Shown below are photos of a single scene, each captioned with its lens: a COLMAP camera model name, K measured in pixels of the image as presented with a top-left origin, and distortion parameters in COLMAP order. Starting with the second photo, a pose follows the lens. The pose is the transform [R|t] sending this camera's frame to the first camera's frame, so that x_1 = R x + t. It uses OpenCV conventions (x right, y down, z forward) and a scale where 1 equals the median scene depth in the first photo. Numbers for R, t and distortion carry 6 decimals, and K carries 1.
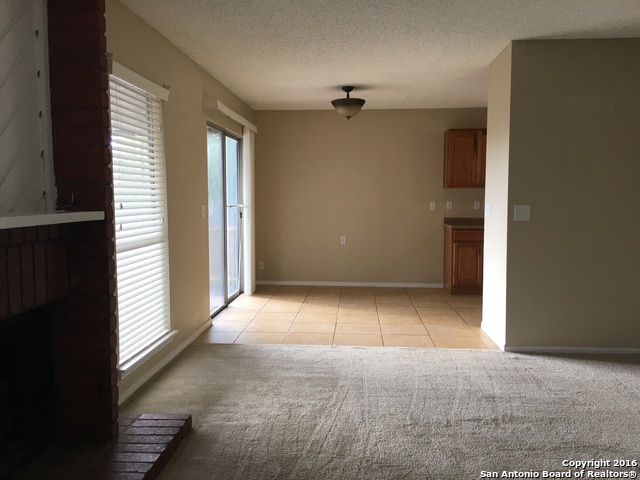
lens RADIAL K [[544.4, 0, 321.1], [0, 544.4, 241.1], [0, 0, 1]] dist [0.054285, -0.027411]
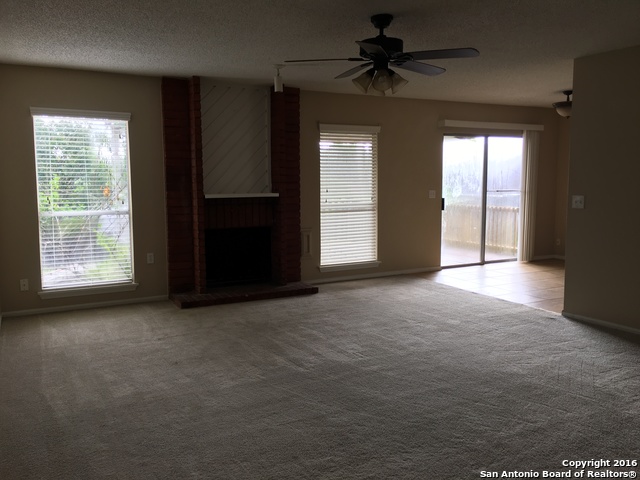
lens RADIAL K [[544.4, 0, 317.9], [0, 544.4, 239.5], [0, 0, 1]] dist [0.054285, -0.027411]
pose [[0.532797, 0.095697, -0.840815, 1.419660], [-0.062500, 0.995322, 0.073677, -0.030254], [0.843932, 0.013296, 0.536286, -0.151999]]
